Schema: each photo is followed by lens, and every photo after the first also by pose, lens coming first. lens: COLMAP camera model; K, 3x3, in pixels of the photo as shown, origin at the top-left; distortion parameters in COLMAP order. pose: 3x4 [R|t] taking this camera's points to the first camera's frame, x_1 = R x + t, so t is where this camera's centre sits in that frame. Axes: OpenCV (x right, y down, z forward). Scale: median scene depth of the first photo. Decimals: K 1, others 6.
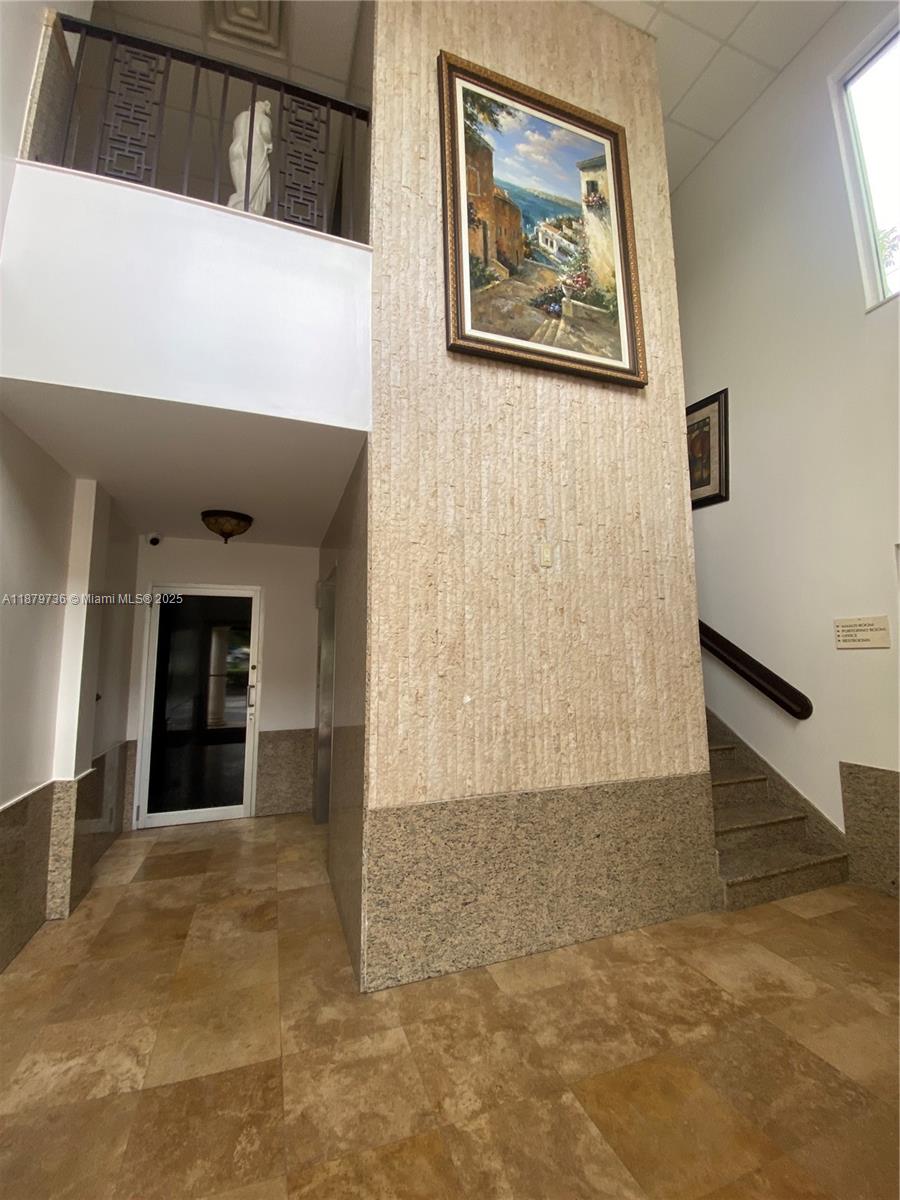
lens RADIAL K [[488.2, 0, 444.9], [0, 488.2, 601.2], [0, 0, 1]] dist [0.031336, -0.029259]
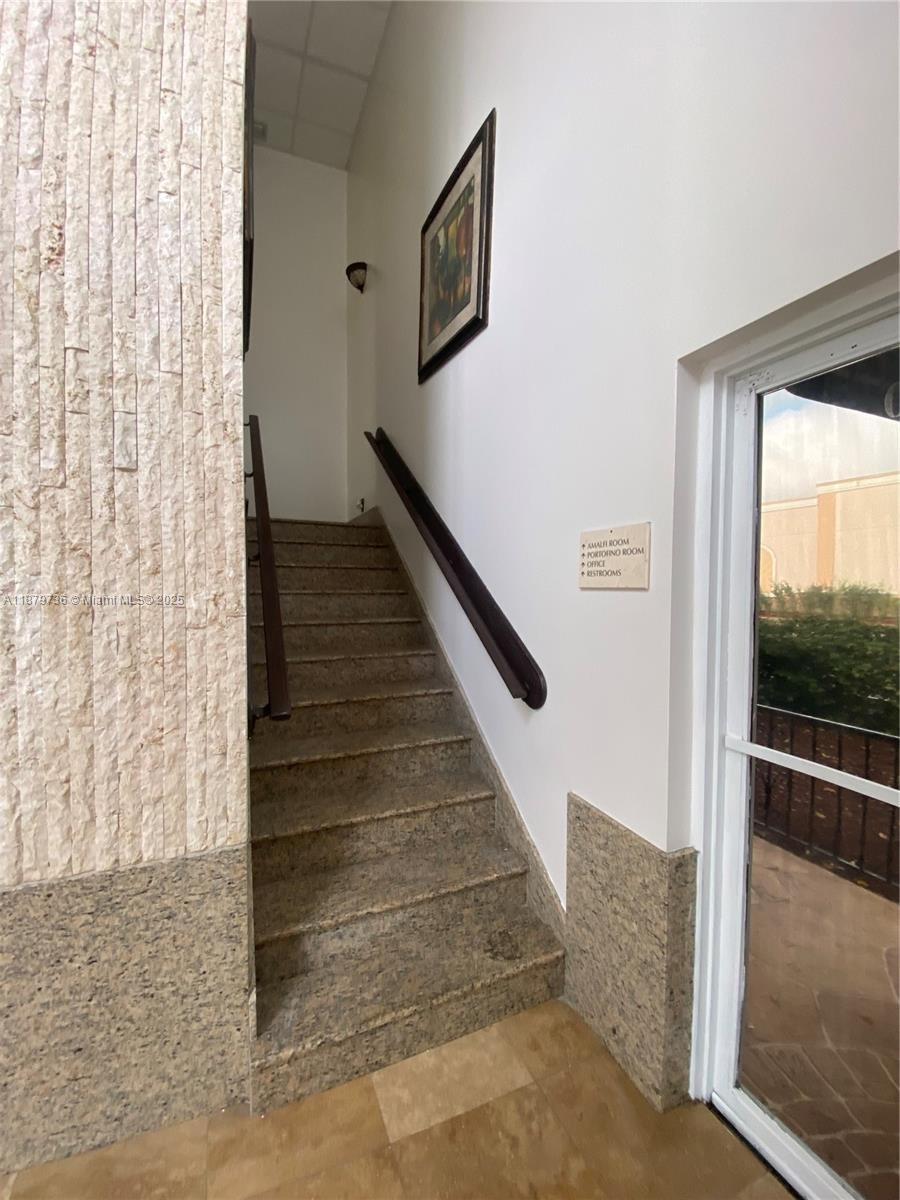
lens RADIAL K [[488.5, 0, 450.0], [0, 488.5, 600.0], [0, 0, 1]] dist [0.010767, -0.015409]
pose [[0.997864, 0.009741, 0.064600, 0.718453], [-0.019045, 0.989246, 0.145014, 0.041179], [-0.062493, -0.145935, 0.987318, 0.566875]]
